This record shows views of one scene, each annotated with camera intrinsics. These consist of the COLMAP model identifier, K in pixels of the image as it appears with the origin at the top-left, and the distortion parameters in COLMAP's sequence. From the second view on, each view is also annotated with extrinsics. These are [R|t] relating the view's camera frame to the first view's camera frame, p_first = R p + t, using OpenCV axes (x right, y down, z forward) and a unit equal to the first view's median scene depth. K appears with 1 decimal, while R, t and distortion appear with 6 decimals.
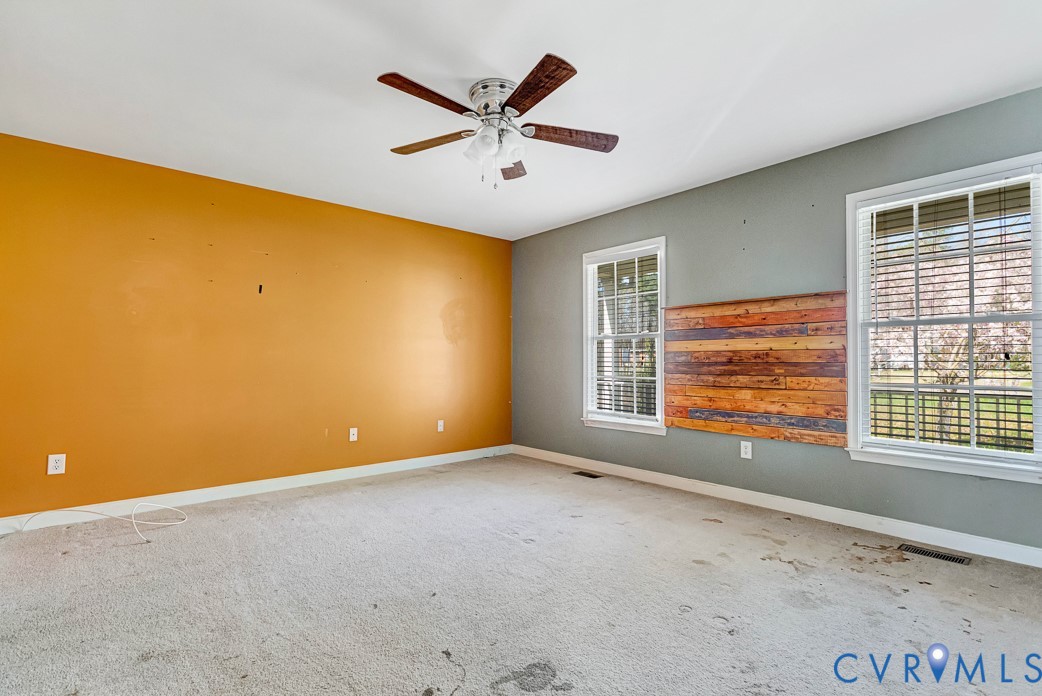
lens RADIAL K [[487.2, 0, 521.0], [0, 487.2, 348.0], [0, 0, 1]] dist [0.016515, -0.000015]
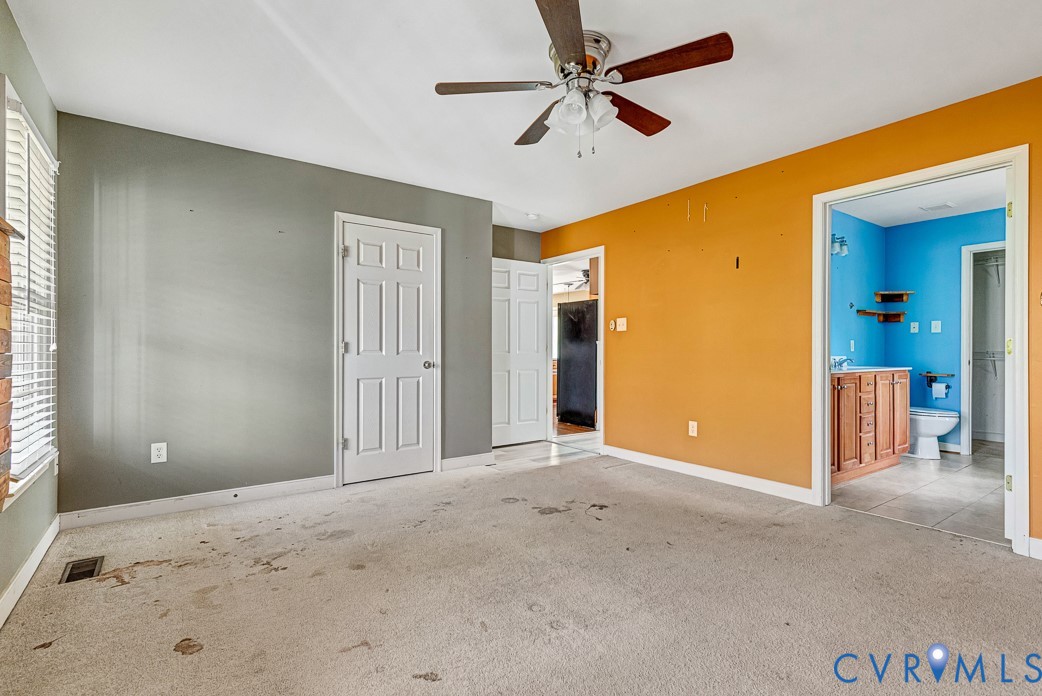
lens RADIAL K [[492.9, 0, 521.0], [0, 492.9, 348.0], [0, 0, 1]] dist [-0.001578, -0.000771]
pose [[-0.995341, -0.000223, 0.096416, -0.021013], [-0.003278, 0.999498, -0.031526, 0.033267], [-0.096361, -0.031696, -0.994842, 1.287510]]
